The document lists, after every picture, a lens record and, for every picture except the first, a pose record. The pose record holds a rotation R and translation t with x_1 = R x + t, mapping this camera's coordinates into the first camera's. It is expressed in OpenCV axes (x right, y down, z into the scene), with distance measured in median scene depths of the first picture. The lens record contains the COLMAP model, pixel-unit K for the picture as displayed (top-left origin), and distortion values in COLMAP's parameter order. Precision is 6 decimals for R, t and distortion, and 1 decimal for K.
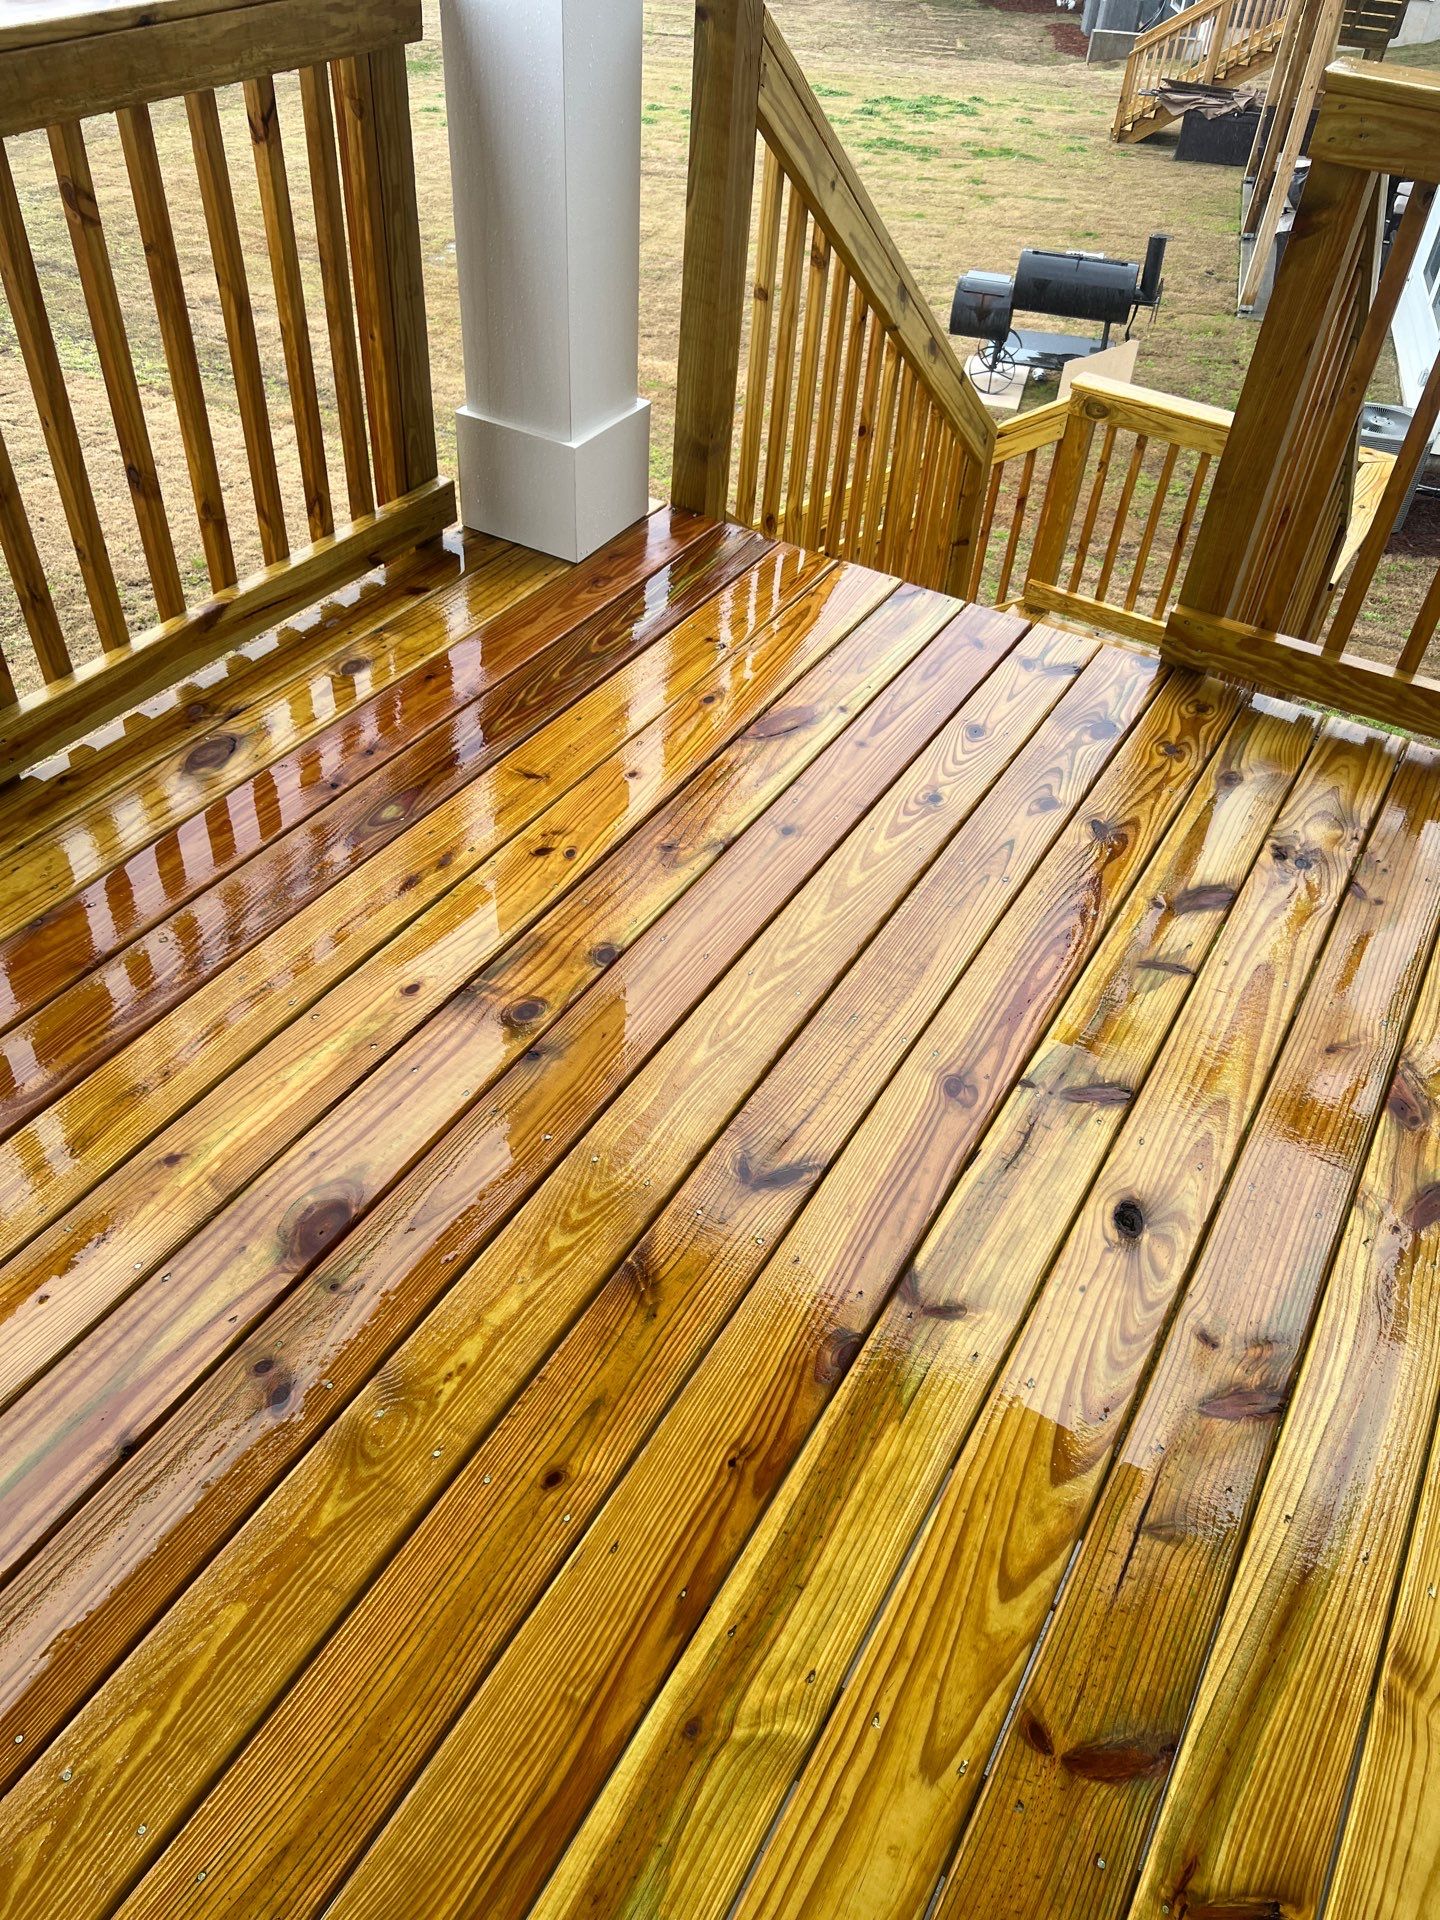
lens RADIAL K [[1436.9, 0, 724.8], [0, 1436.9, 961.0], [0, 0, 1]] dist [0.046728, -0.057067]
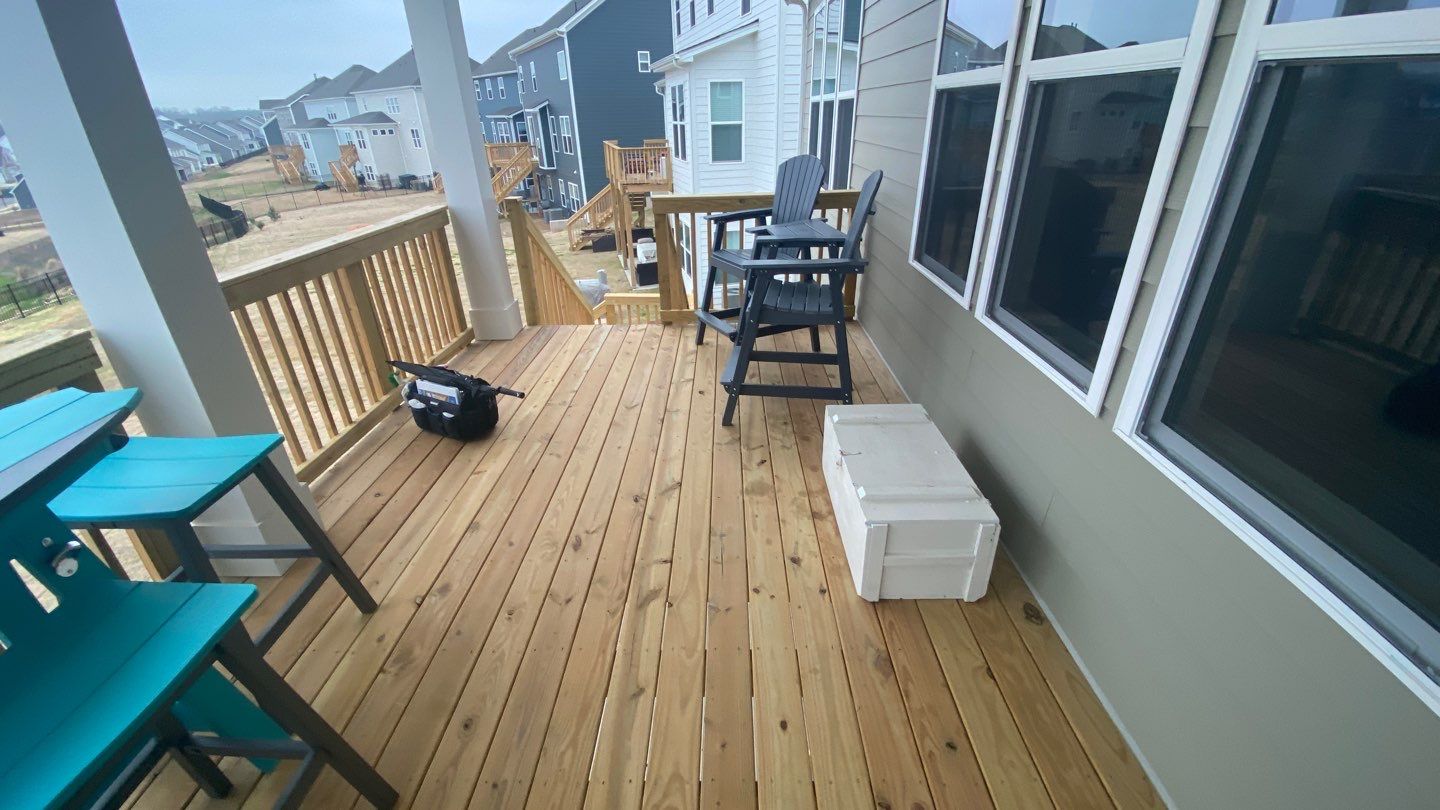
lens RADIAL K [[577.0, 0, 716.9], [0, 577.0, 403.1], [0, 0, 1]] dist [0.003285, -0.009460]
pose [[0.869792, -0.286204, 0.401932, -0.378457], [0.381604, 0.906580, -0.180252, 0.458949], [-0.312795, 0.310161, 0.897753, -0.616242]]
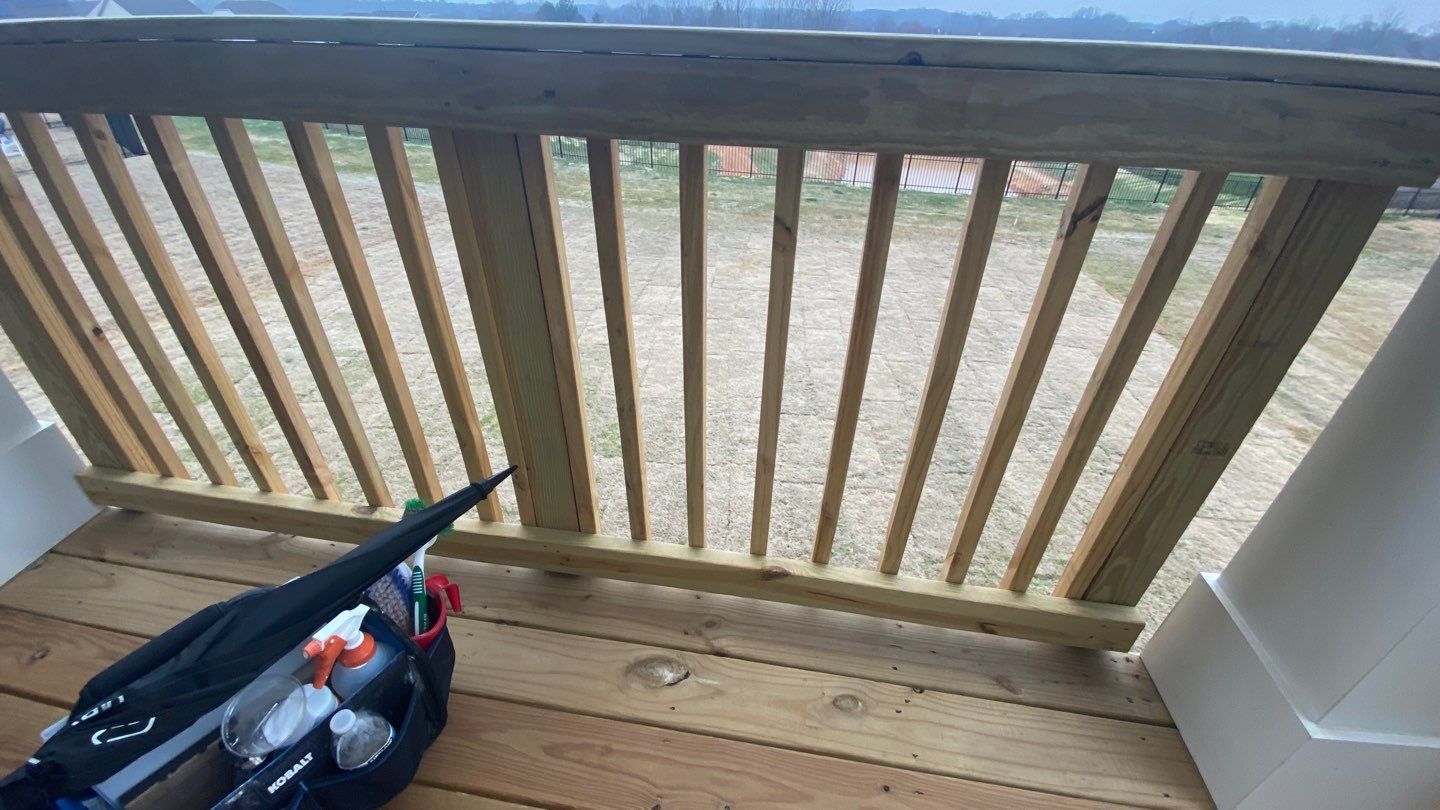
lens RADIAL K [[577.0, 0, 714.3], [0, 577.0, 400.6], [0, 0, 1]] dist [0.003285, -0.009460]
pose [[0.367335, 0.453138, -0.812238, -0.072223], [-0.625233, 0.766841, 0.145049, -0.406952], [0.688584, 0.454556, 0.565005, 0.688466]]
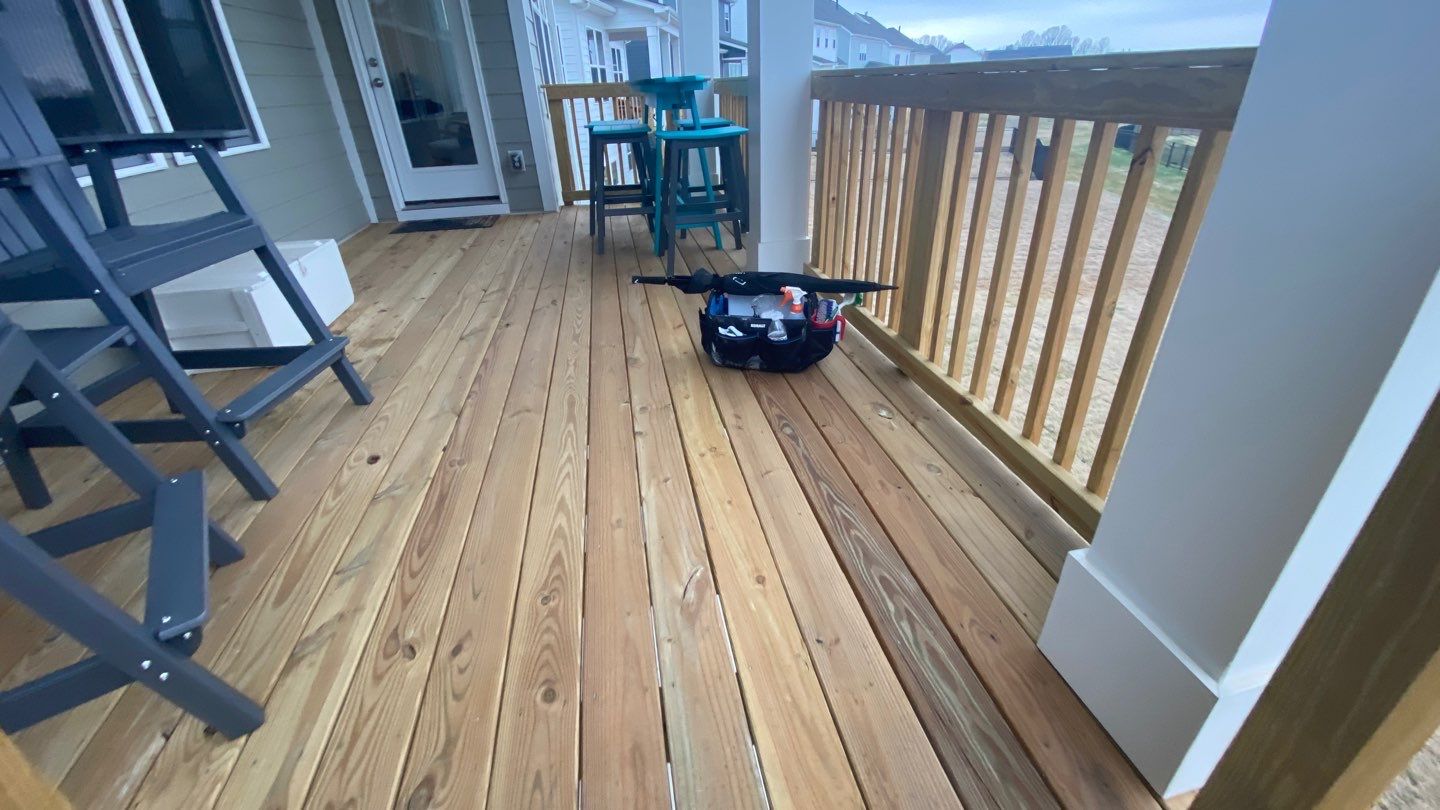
lens RADIAL K [[577.0, 0, 726.6], [0, 577.0, 396.7], [0, 0, 1]] dist [0.003285, -0.009460]
pose [[-0.750611, 0.275882, -0.600393, 0.291804], [-0.460174, 0.433793, 0.774638, -0.690127], [0.474155, 0.857737, -0.198657, 1.056578]]
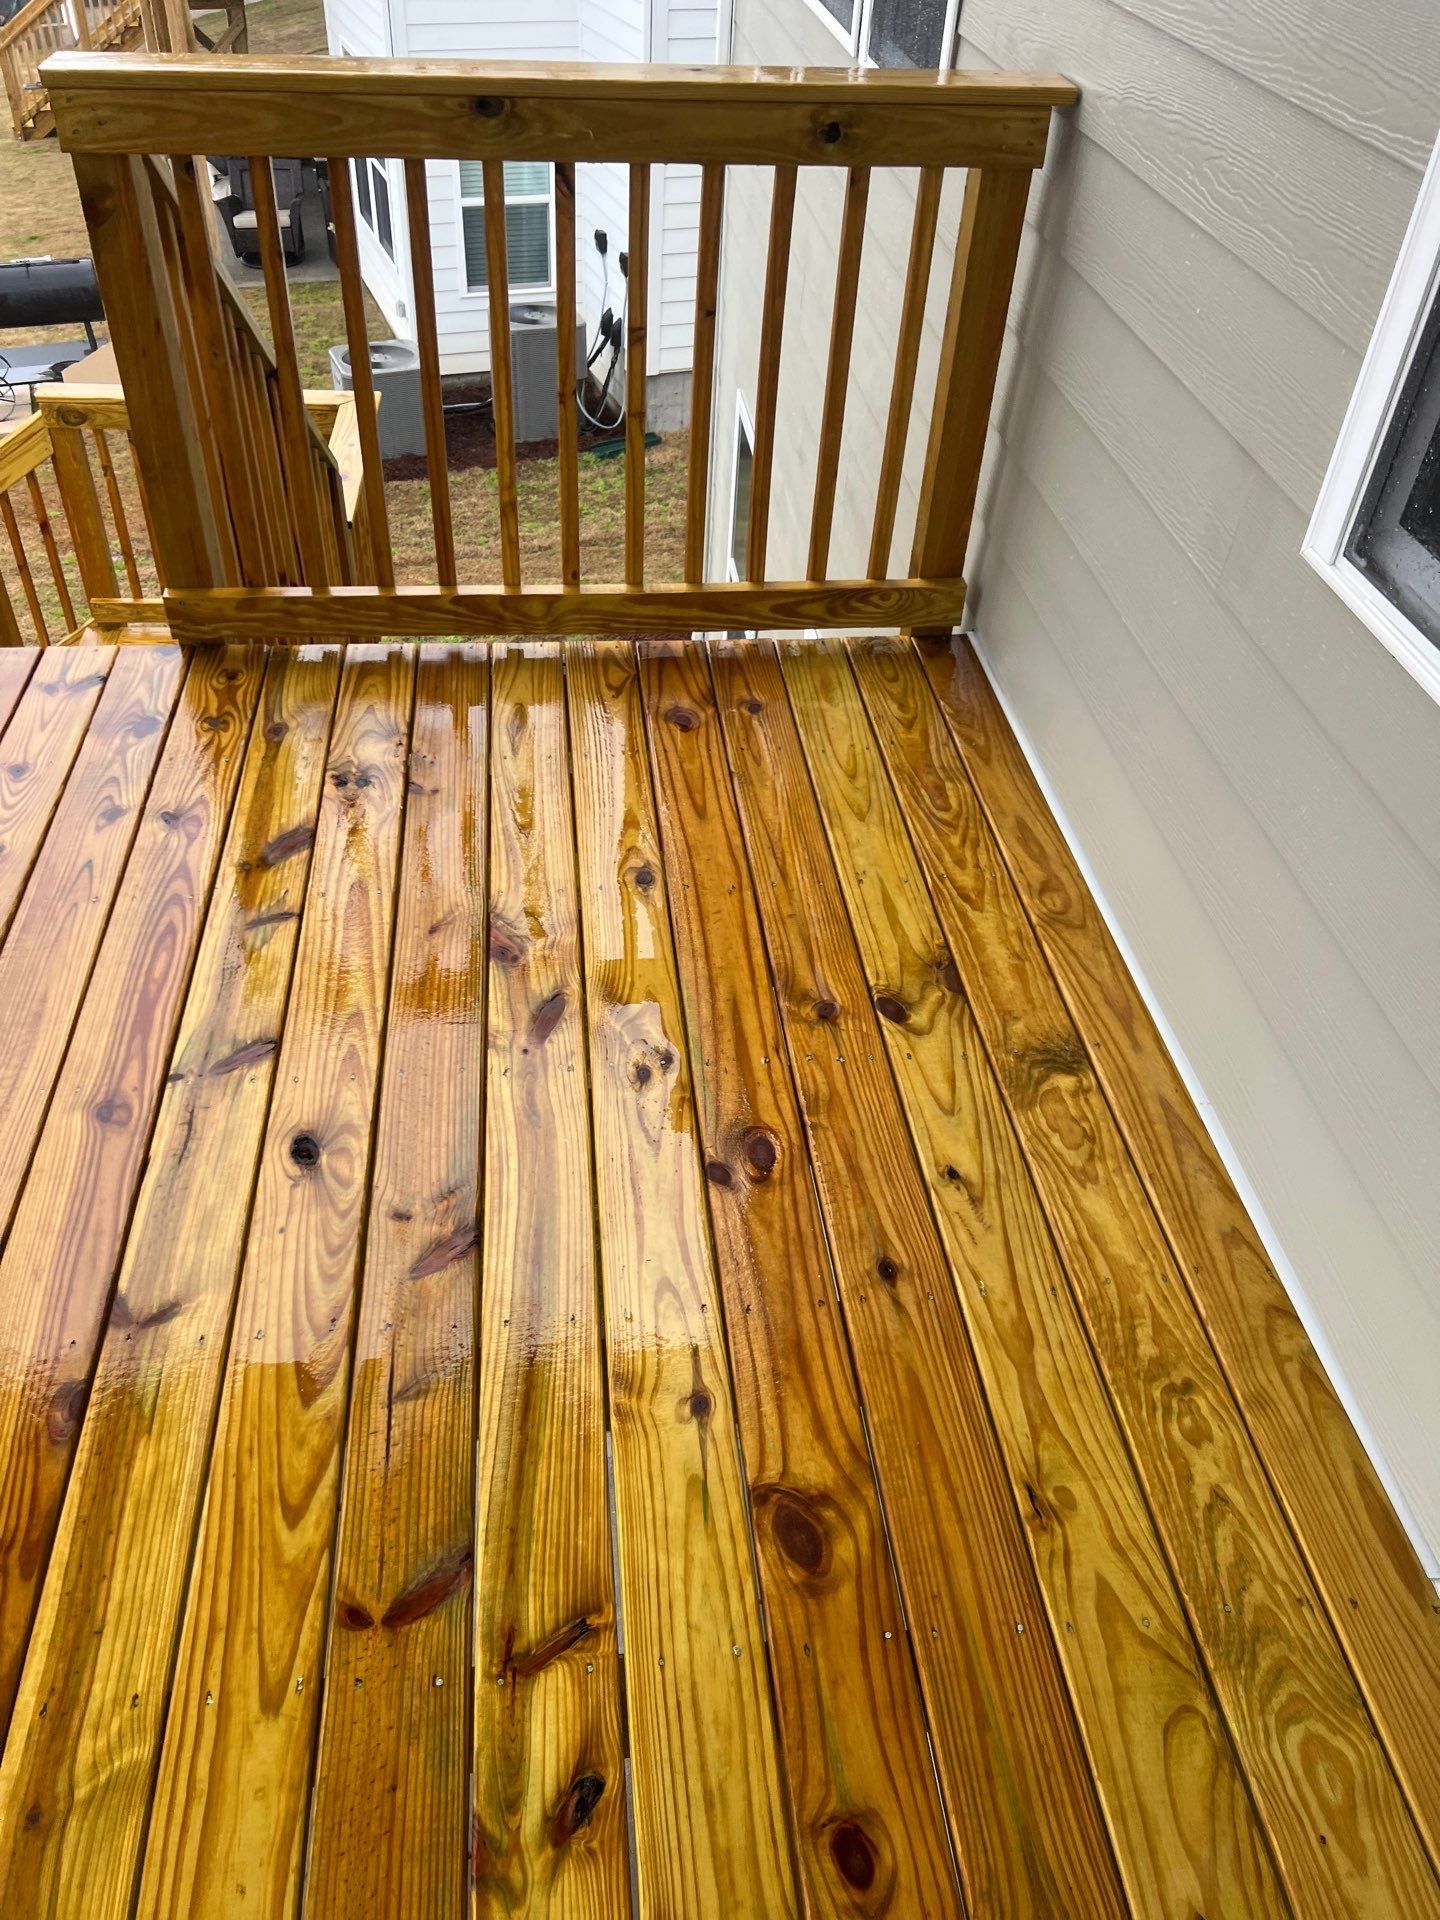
lens RADIAL K [[1436.9, 0, 694.4], [0, 1436.9, 962.0], [0, 0, 1]] dist [0.046728, -0.057067]
pose [[0.813179, -0.403045, 0.419875, 0.095424], [0.396936, 0.911662, 0.106368, 0.040676], [-0.425655, 0.080168, 0.901327, -0.075103]]
